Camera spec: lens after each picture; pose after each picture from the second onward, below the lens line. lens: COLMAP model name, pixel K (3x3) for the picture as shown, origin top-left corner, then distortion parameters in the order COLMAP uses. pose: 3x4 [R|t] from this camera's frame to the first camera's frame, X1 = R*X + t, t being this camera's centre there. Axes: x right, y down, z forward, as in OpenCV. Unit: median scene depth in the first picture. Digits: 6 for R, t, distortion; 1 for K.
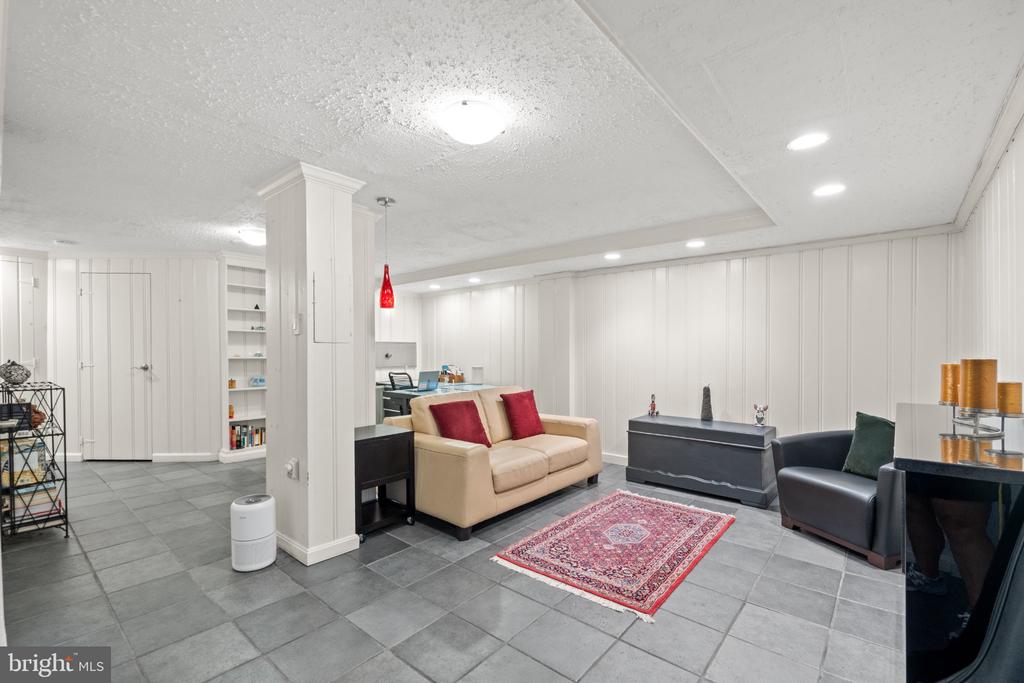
lens RADIAL K [[451.8, 0, 503.4], [0, 451.8, 361.8], [0, 0, 1]] dist [-0.004331, 0.000400]
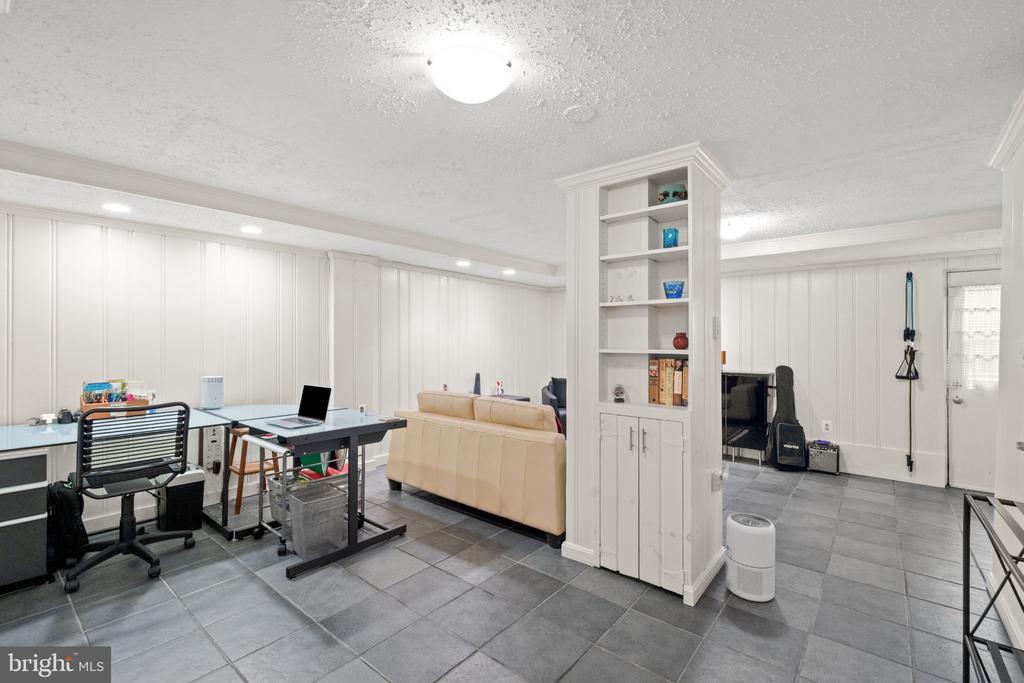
lens RADIAL K [[451.8, 0, 511.0], [0, 451.8, 339.3], [0, 0, 1]] dist [-0.004331, 0.000400]
pose [[-0.024910, 0.001580, 0.999688, -1.199667], [0.018733, 0.999824, -0.001114, -0.055279], [-0.999514, 0.018699, -0.024935, 1.240344]]
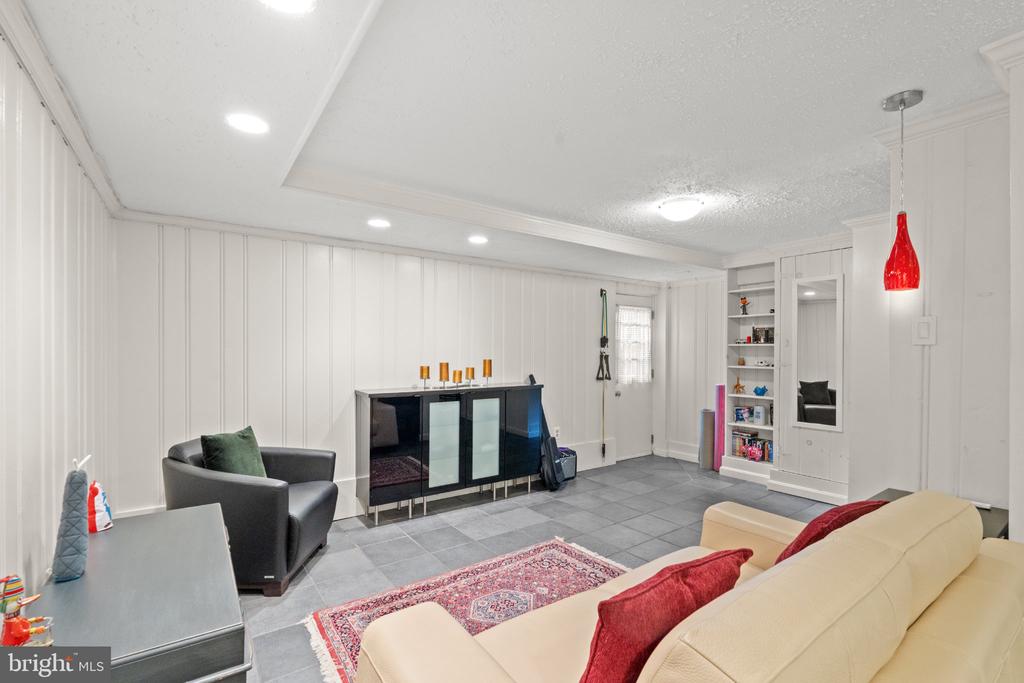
lens RADIAL K [[451.8, 0, 505.4], [0, 451.8, 349.5], [0, 0, 1]] dist [-0.004331, 0.000400]
pose [[-0.969868, -0.002829, 0.243615, 0.085394], [0.002369, 0.999776, 0.021041, -0.056699], [-0.243620, 0.020984, -0.969644, 1.655744]]
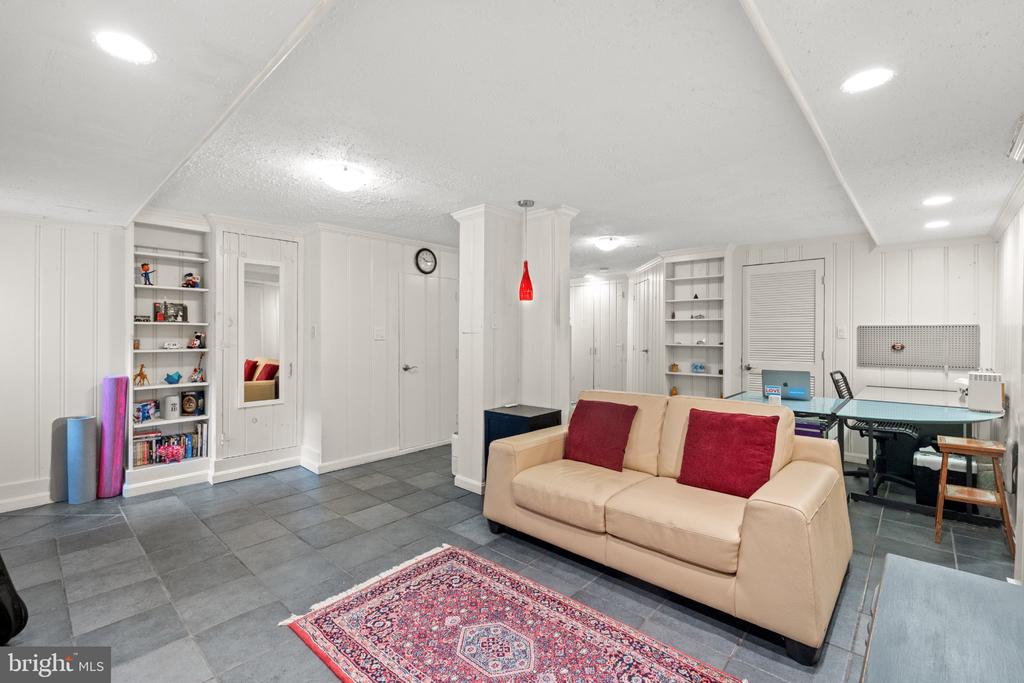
lens RADIAL K [[451.8, 0, 510.9], [0, 451.8, 335.9], [0, 0, 1]] dist [-0.004331, 0.000400]
pose [[-0.032392, -0.000290, -0.999475, 0.839406], [-0.027545, 0.999620, 0.000602, -0.031288], [0.999096, 0.027550, -0.032388, 0.994518]]
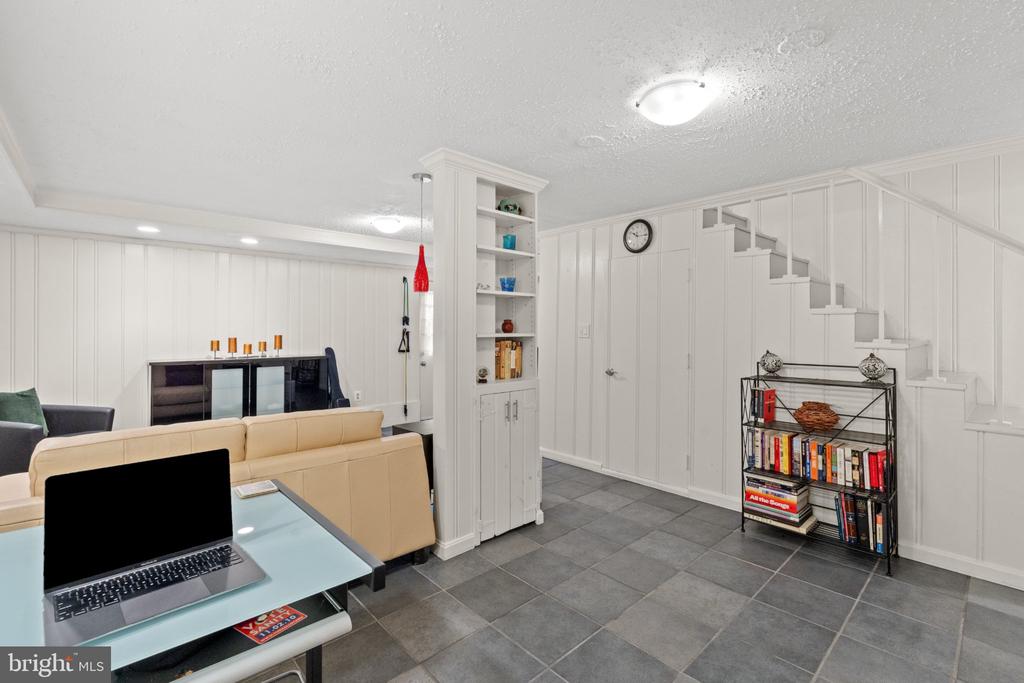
lens RADIAL K [[451.8, 0, 508.4], [0, 451.8, 325.0], [0, 0, 1]] dist [-0.004331, 0.000400]
pose [[-0.992315, -0.004288, 0.123662, -0.548733], [-0.001910, 0.999811, 0.019338, -0.069088], [-0.123722, 0.018953, -0.992136, 1.889650]]
